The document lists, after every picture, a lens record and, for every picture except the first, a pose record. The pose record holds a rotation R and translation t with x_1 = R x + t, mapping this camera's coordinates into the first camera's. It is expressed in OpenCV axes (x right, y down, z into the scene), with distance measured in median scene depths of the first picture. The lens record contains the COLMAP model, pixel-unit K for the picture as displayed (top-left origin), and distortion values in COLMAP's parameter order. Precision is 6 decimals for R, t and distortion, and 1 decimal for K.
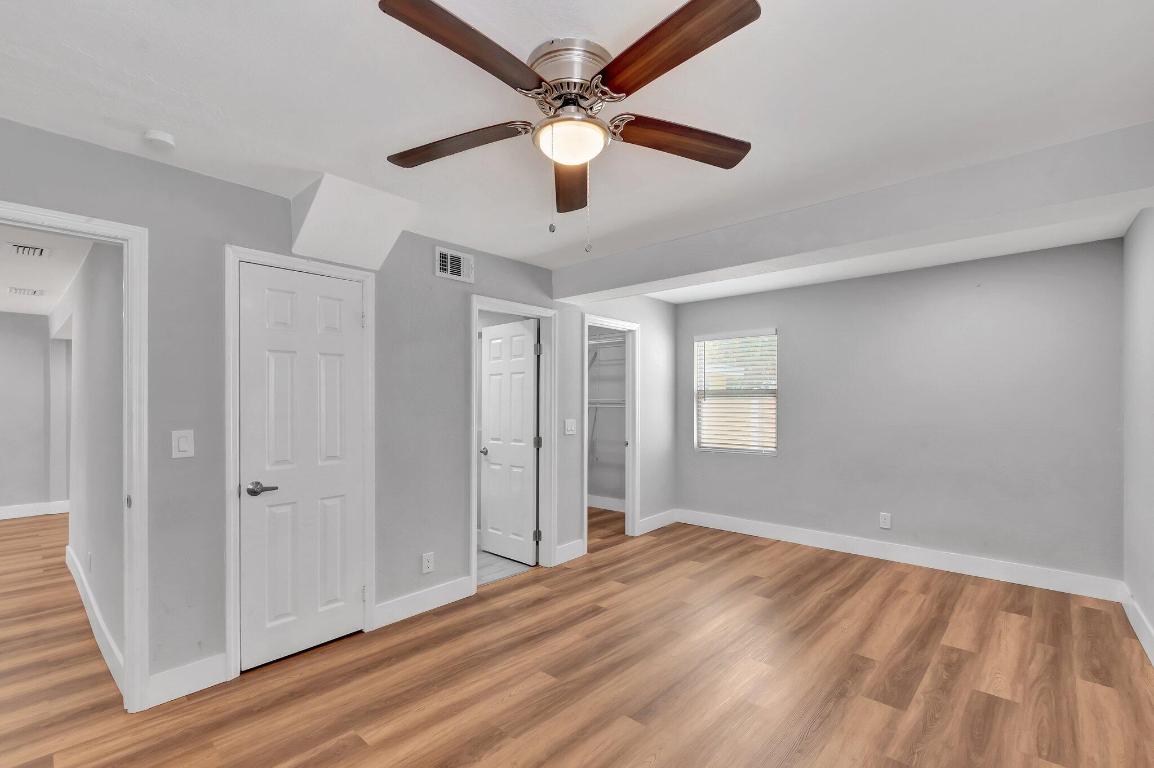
lens RADIAL K [[509.6, 0, 582.9], [0, 509.6, 391.2], [0, 0, 1]] dist [0.005680, -0.002353]
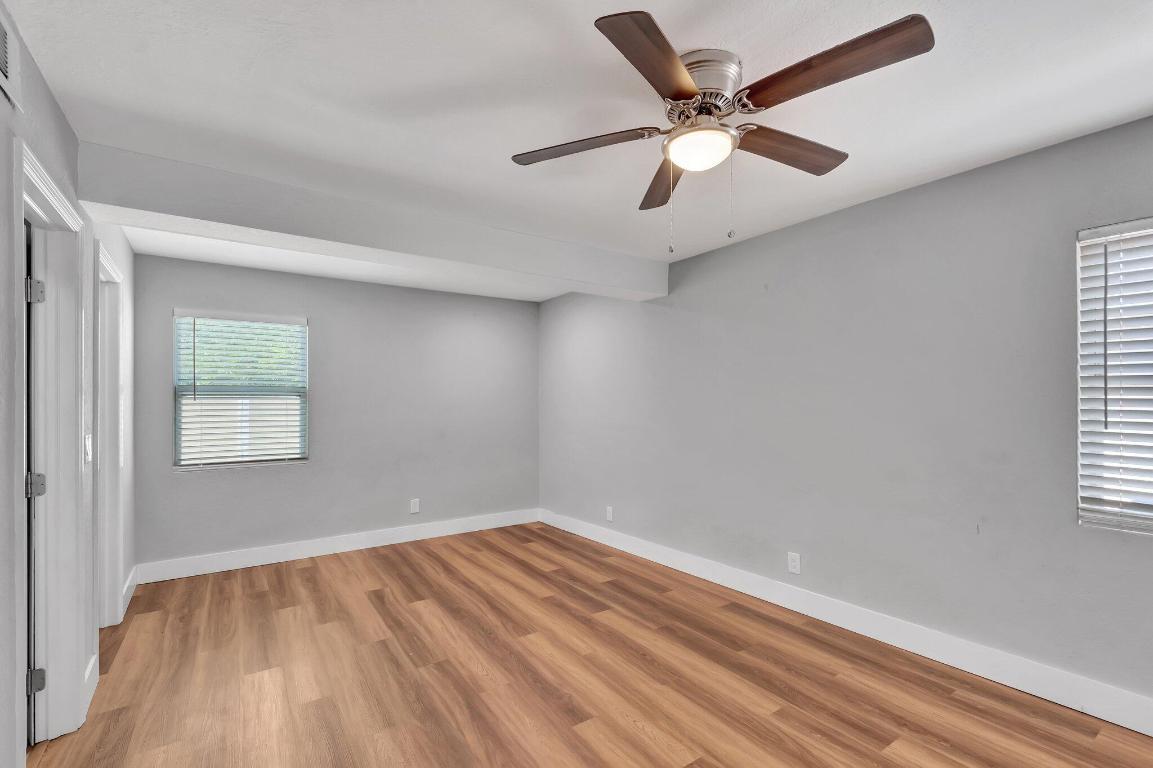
lens RADIAL K [[509.2, 0, 579.9], [0, 509.2, 394.6], [0, 0, 1]] dist [0.005680, -0.002353]
pose [[0.221908, 0.014233, 0.974964, -0.458336], [-0.017172, 0.999795, -0.010687, 0.013159], [-0.974916, -0.014371, 0.222107, 0.421384]]
